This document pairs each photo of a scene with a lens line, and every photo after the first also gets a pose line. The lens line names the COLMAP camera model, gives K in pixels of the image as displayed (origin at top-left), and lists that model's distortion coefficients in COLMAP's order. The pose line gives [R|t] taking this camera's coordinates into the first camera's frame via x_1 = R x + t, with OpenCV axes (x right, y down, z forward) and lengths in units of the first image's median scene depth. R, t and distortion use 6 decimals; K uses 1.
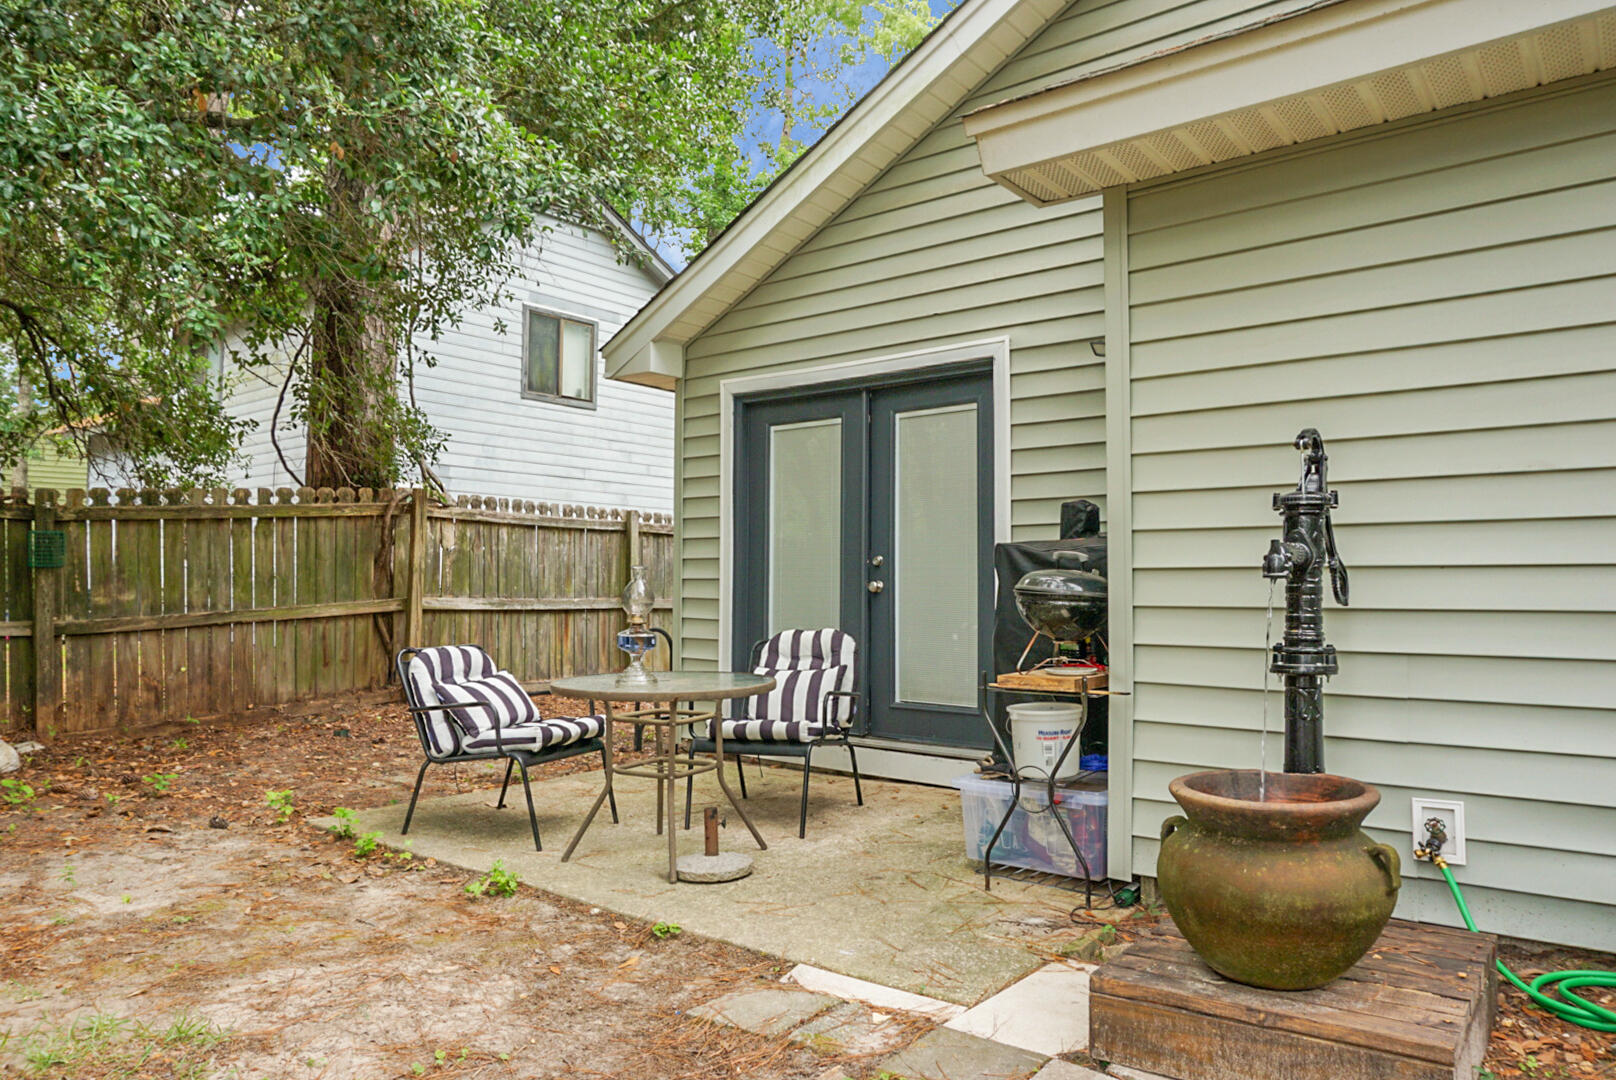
lens RADIAL K [[1116.5, 0, 801.2], [0, 1116.5, 575.5], [0, 0, 1]] dist [-0.084871, 0.074211]
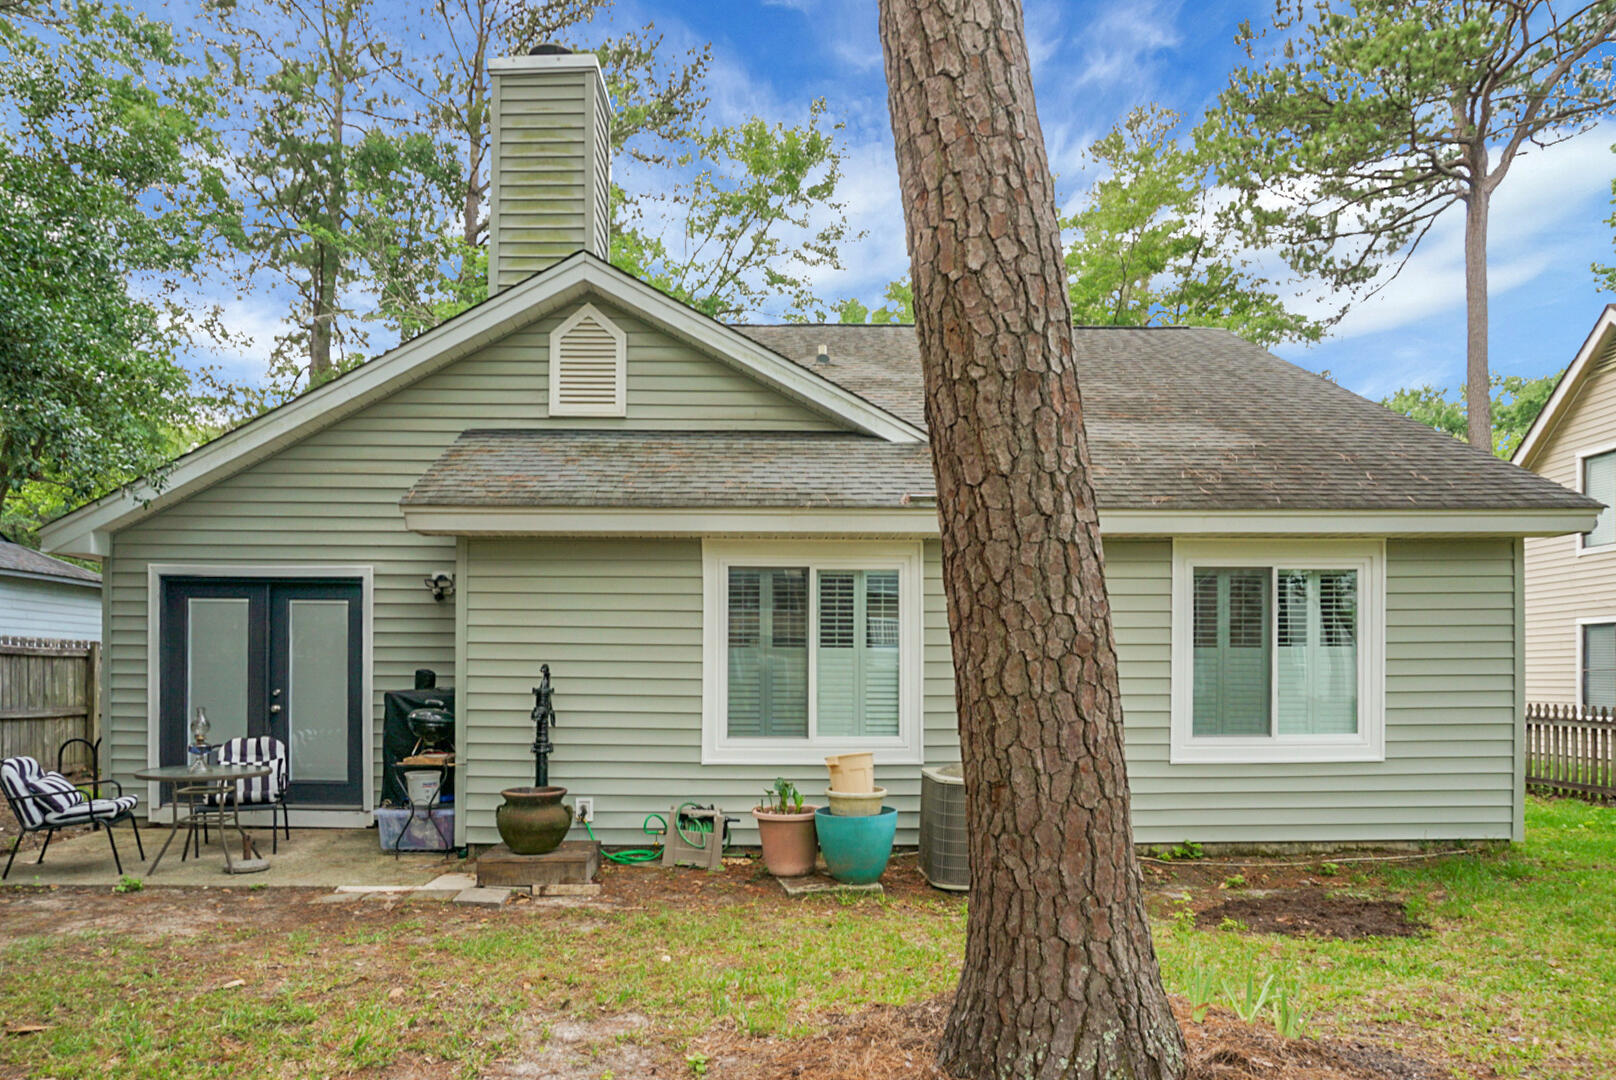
lens RADIAL K [[1116.5, 0, 801.2], [0, 1116.5, 575.5], [0, 0, 1]] dist [-0.084871, 0.074211]
pose [[0.760139, 0.057948, 0.647172, -0.636396], [-0.008256, 0.996796, -0.079557, -0.100380], [-0.649709, 0.055131, 0.758182, -1.136343]]
